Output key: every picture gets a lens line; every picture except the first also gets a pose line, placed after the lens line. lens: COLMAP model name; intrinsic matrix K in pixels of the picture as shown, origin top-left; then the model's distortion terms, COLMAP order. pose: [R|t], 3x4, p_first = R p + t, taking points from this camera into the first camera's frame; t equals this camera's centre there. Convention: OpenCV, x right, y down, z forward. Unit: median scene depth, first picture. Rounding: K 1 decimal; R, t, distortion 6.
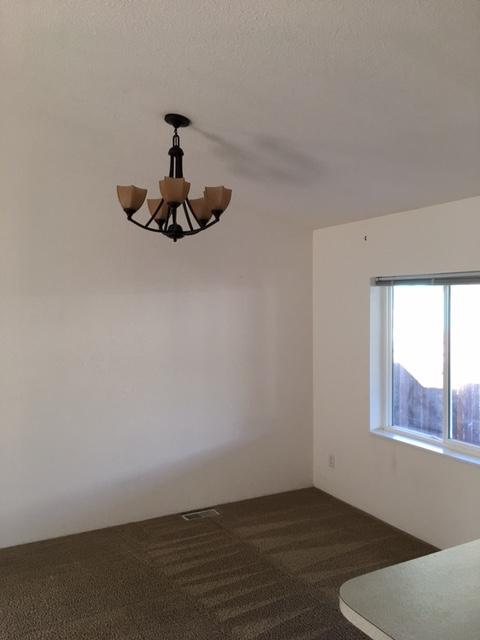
lens RADIAL K [[541.8, 0, 239.7], [0, 541.8, 303.7], [0, 0, 1]] dist [-0.003455, -0.000840]
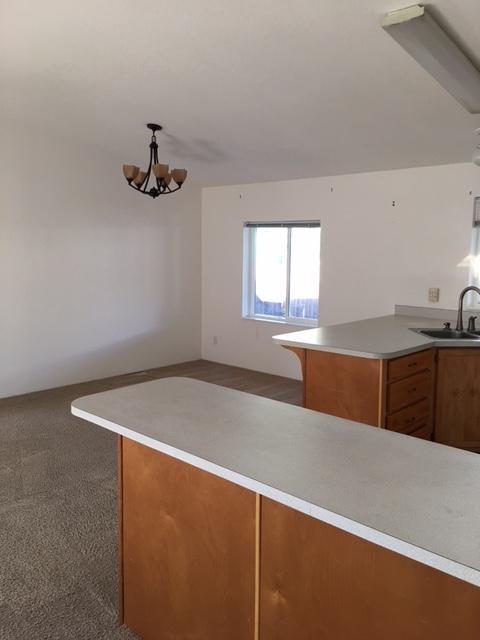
lens RADIAL K [[538.7, 0, 240.0], [0, 538.7, 320.0], [0, 0, 1]] dist [0.004644, 0.001690]
pose [[0.947595, -0.029760, 0.318085, -0.320270], [-0.013731, 0.990938, 0.133617, 0.029711], [-0.319179, -0.130983, 0.938599, -0.595630]]
